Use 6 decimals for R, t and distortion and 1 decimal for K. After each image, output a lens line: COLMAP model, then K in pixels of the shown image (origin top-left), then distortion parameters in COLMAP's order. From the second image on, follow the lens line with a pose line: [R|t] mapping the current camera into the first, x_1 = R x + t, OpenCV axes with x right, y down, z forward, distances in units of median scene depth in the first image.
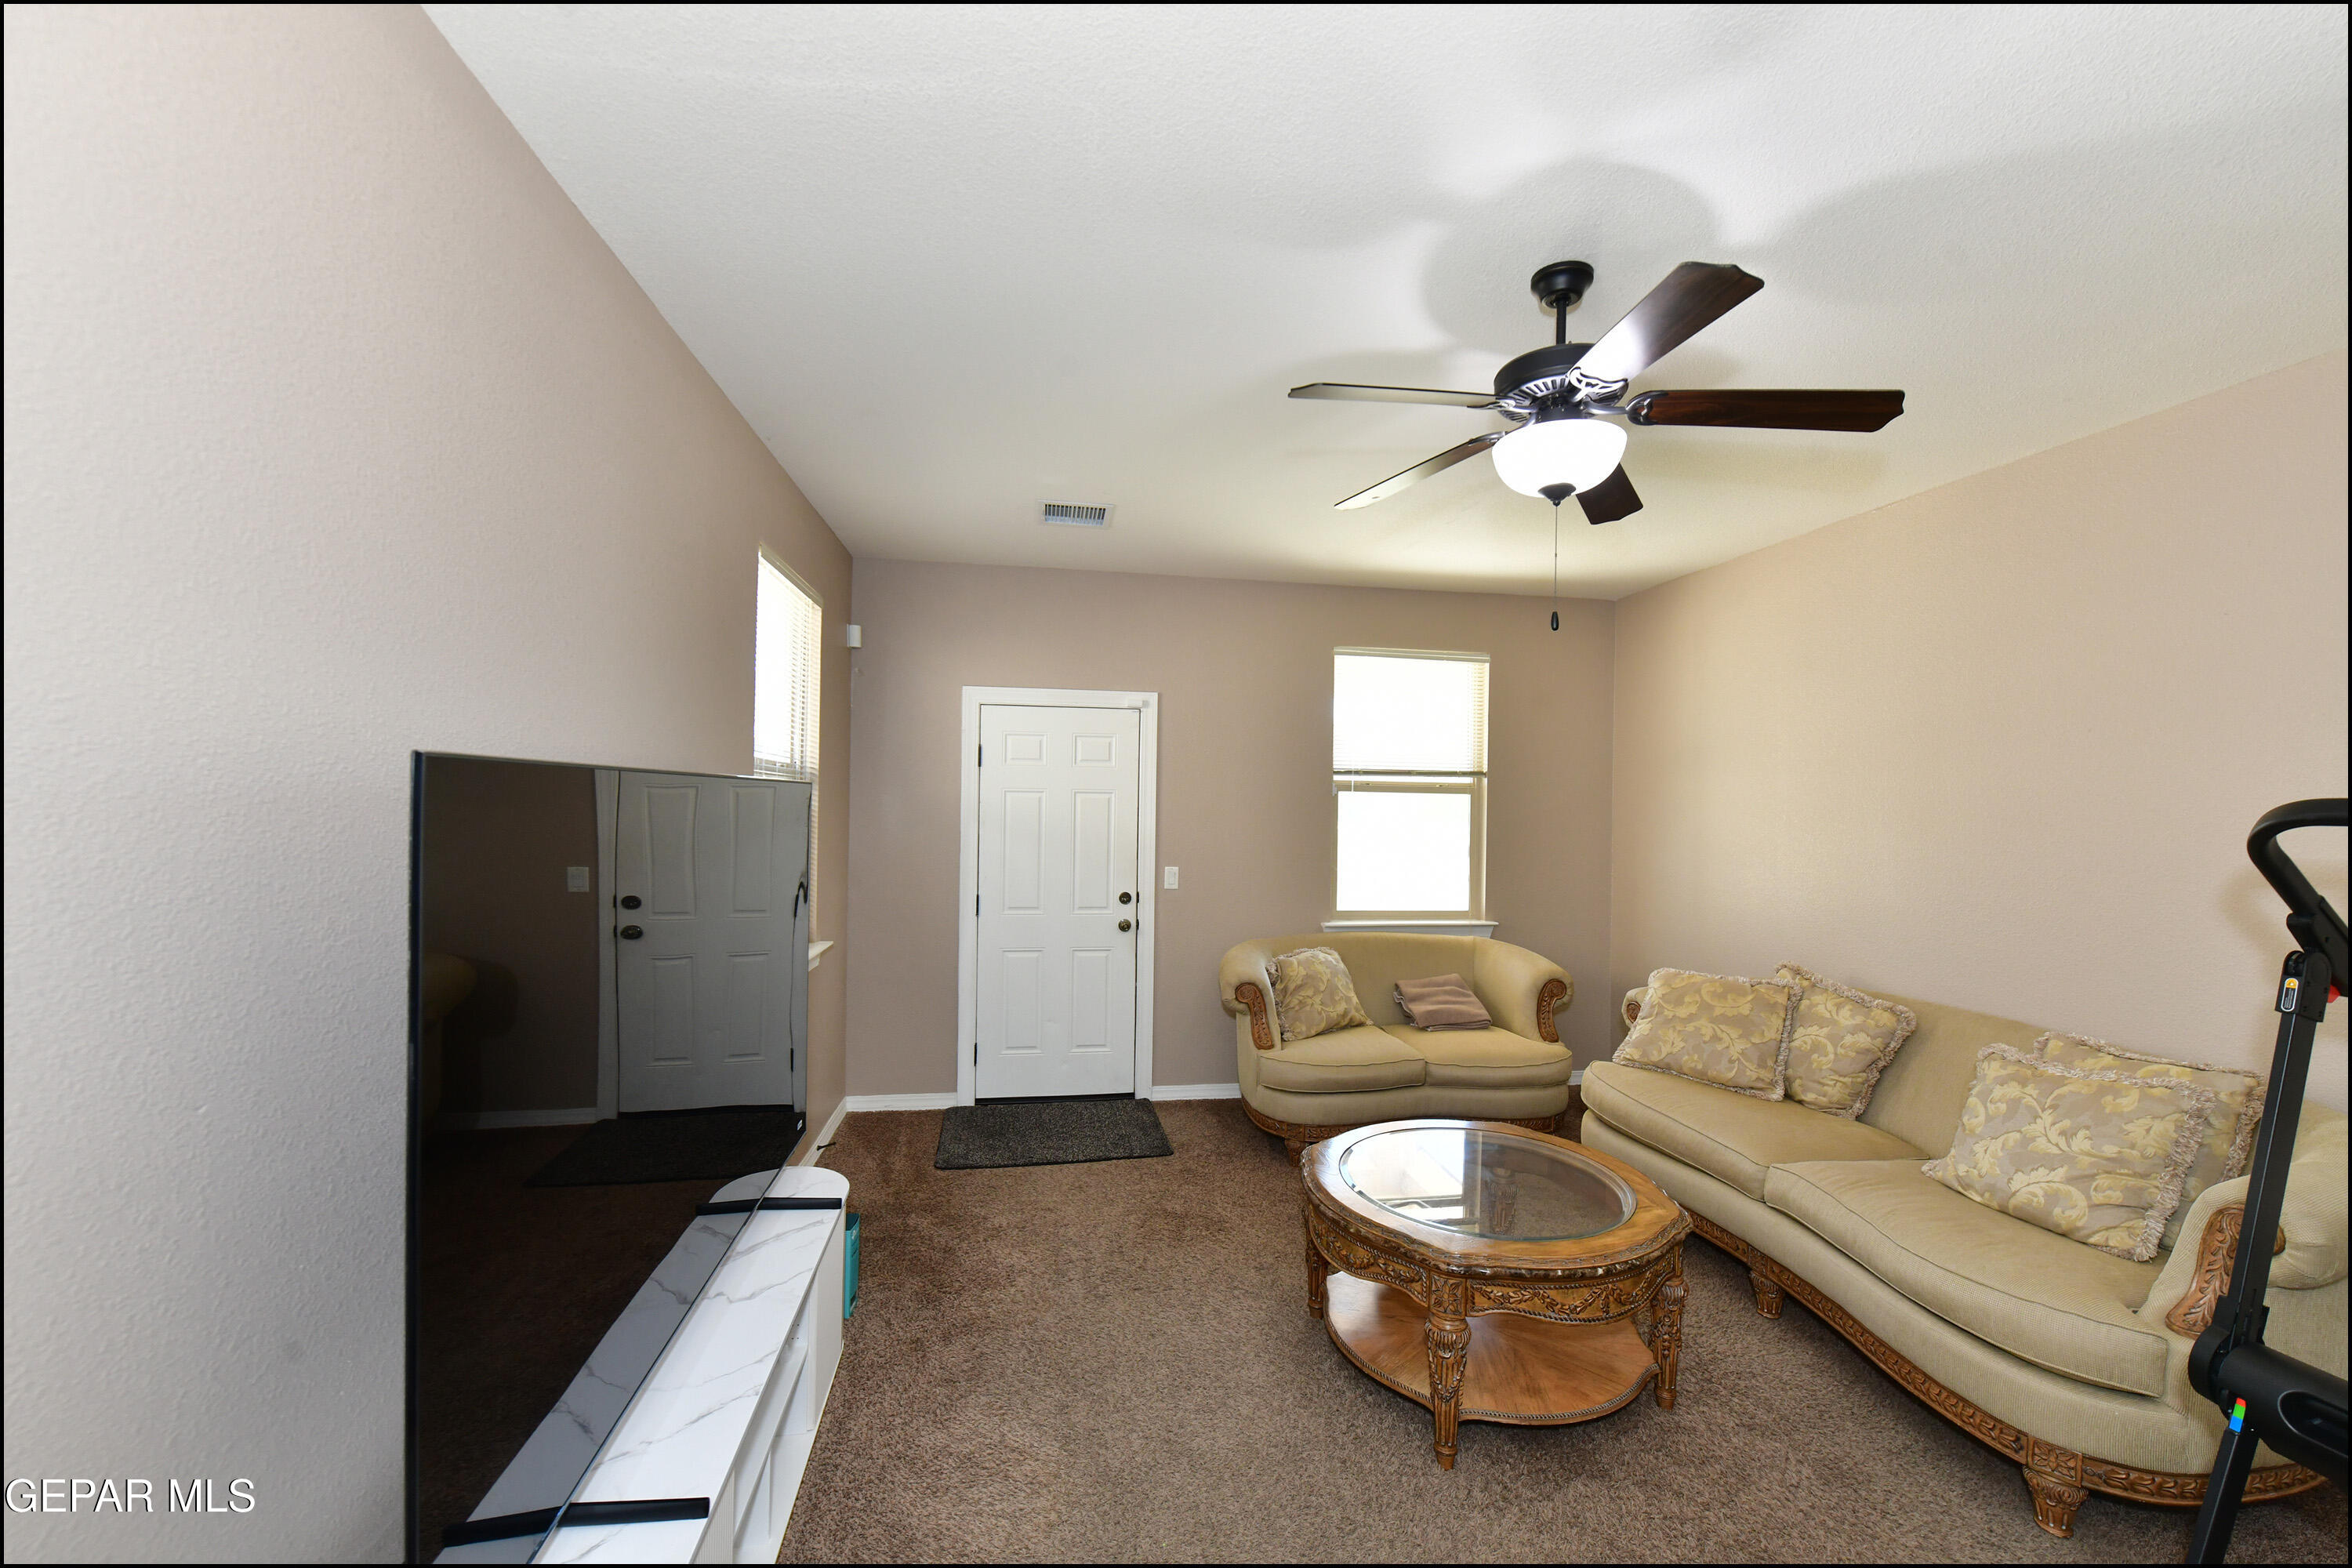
lens RADIAL K [[937.4, 0, 1194.5], [0, 937.4, 805.1], [0, 0, 1]] dist [-0.007829, -0.000110]
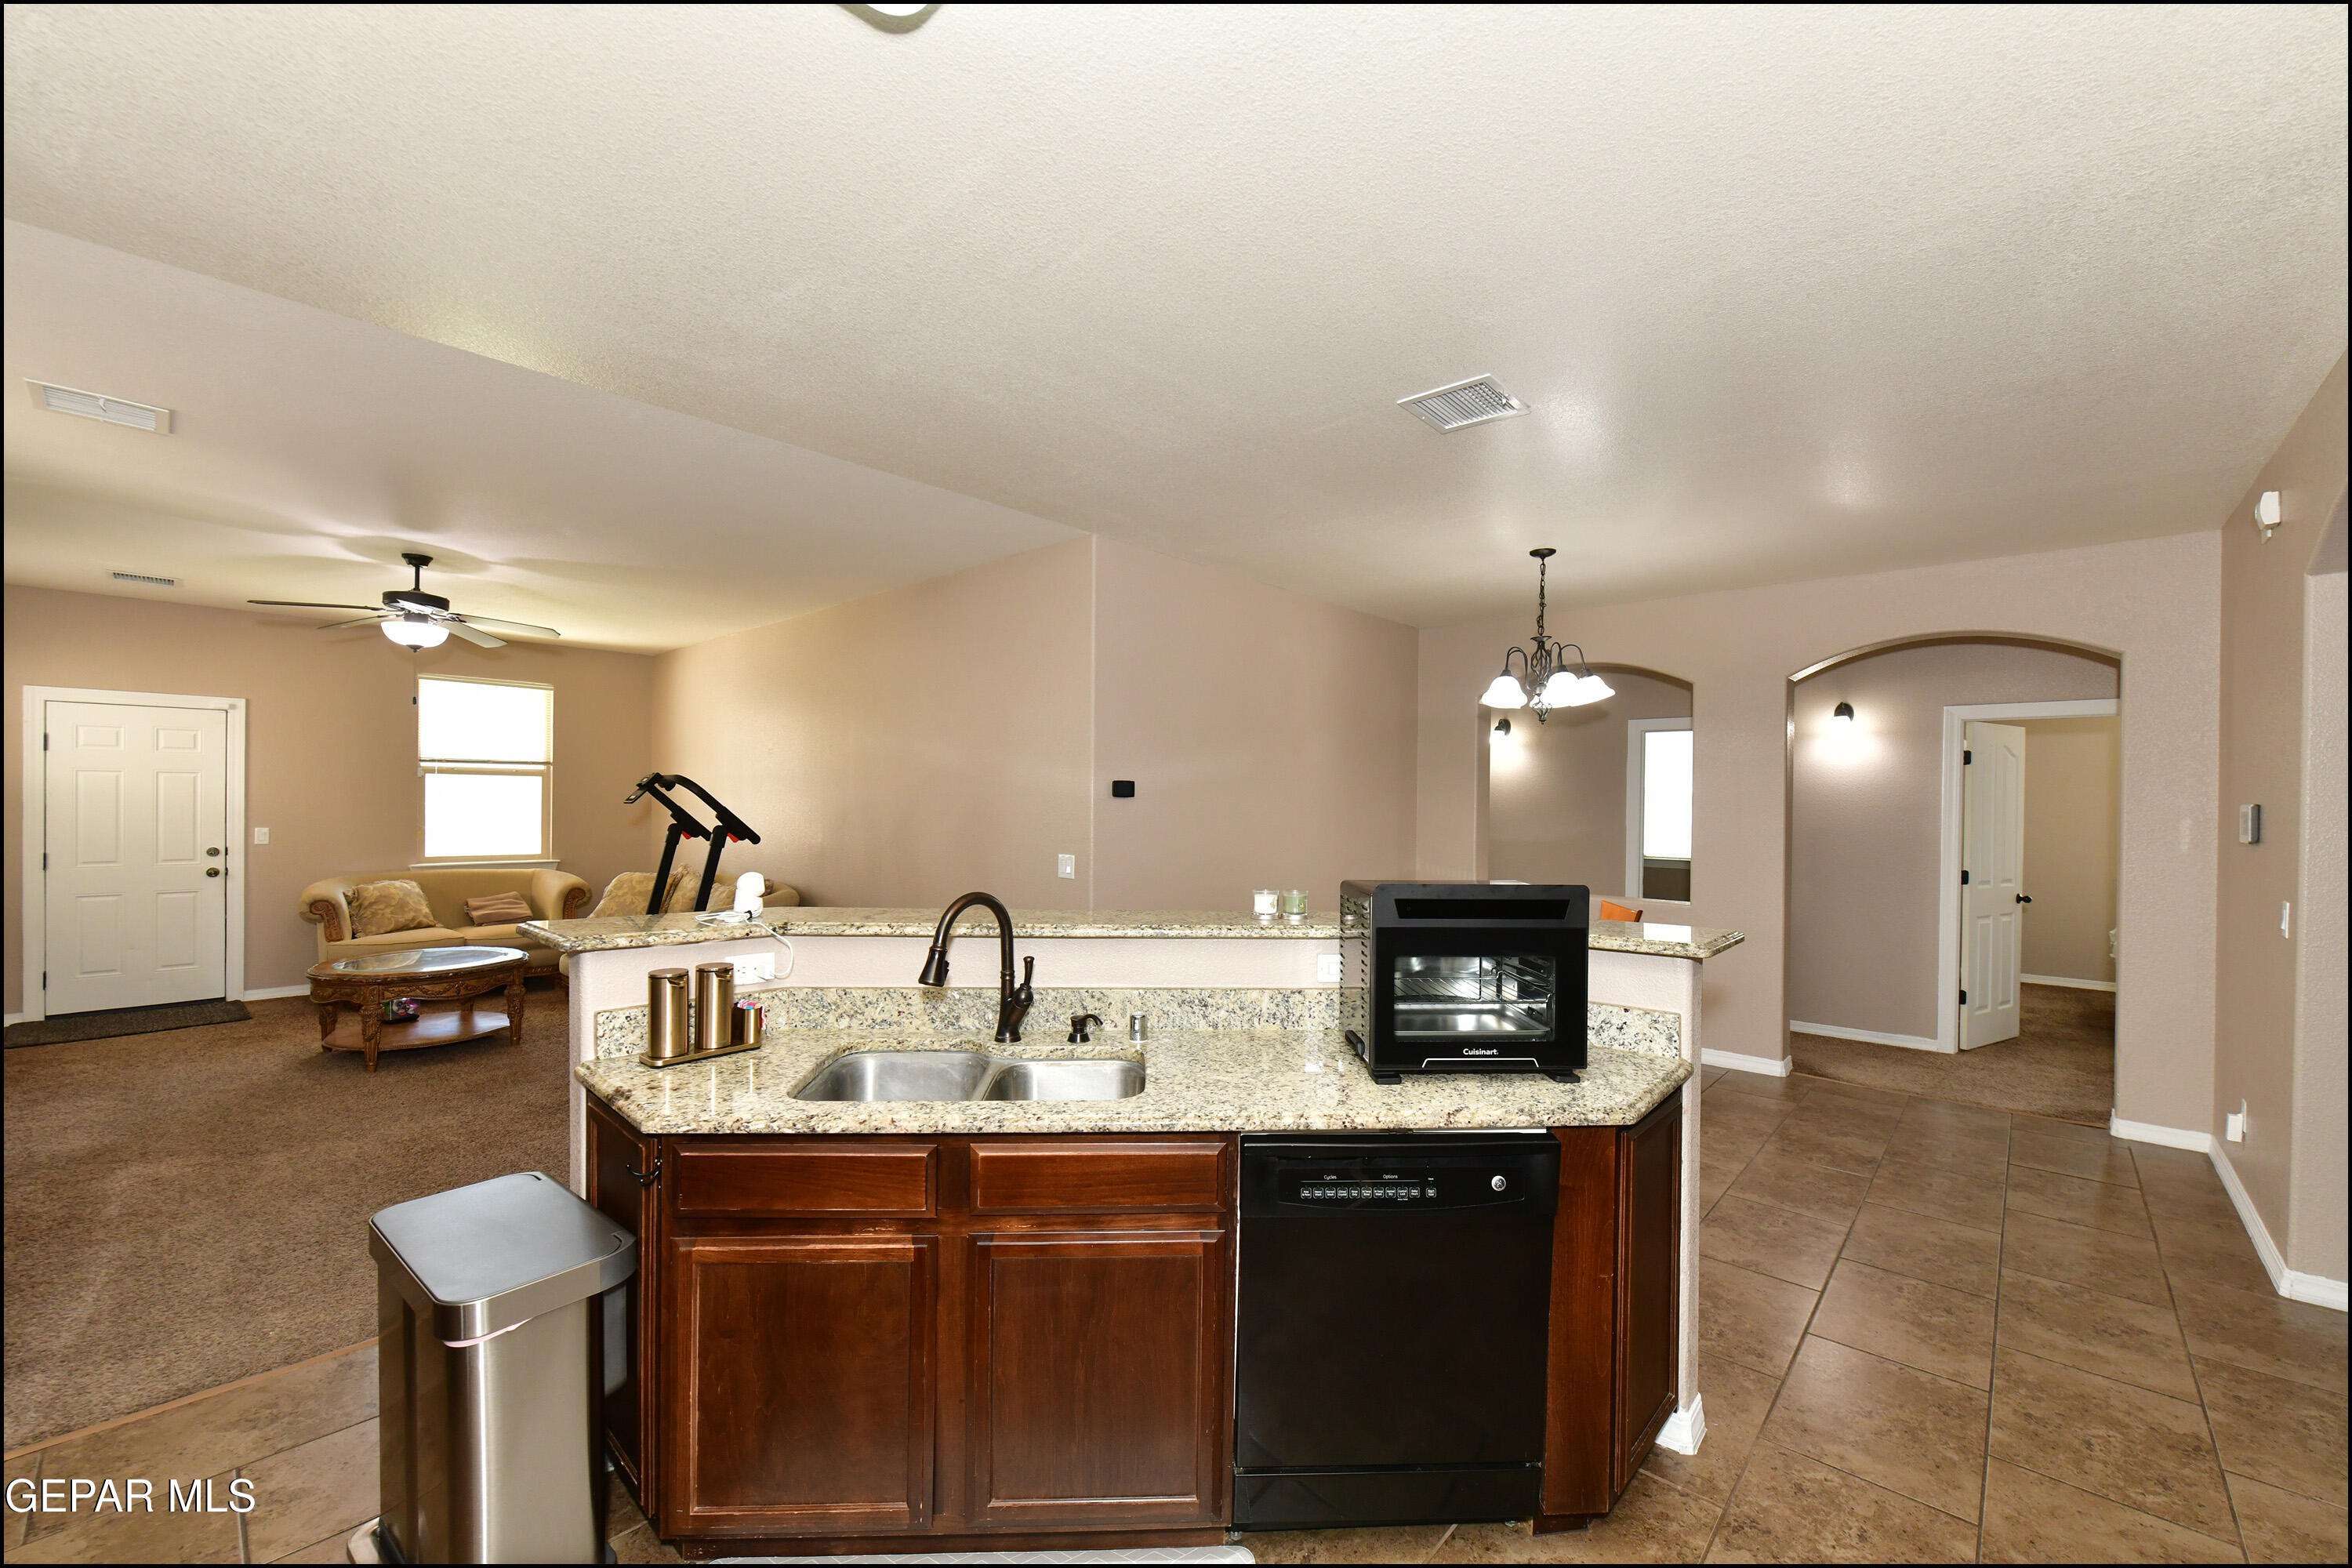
lens RADIAL K [[937.4, 0, 1194.5], [0, 937.4, 805.1], [0, 0, 1]] dist [-0.007829, -0.000110]
pose [[0.781404, -0.008740, 0.623964, 0.192705], [0.000807, 0.999915, 0.012996, 0.016596], [-0.624025, -0.009652, 0.781345, -0.901619]]
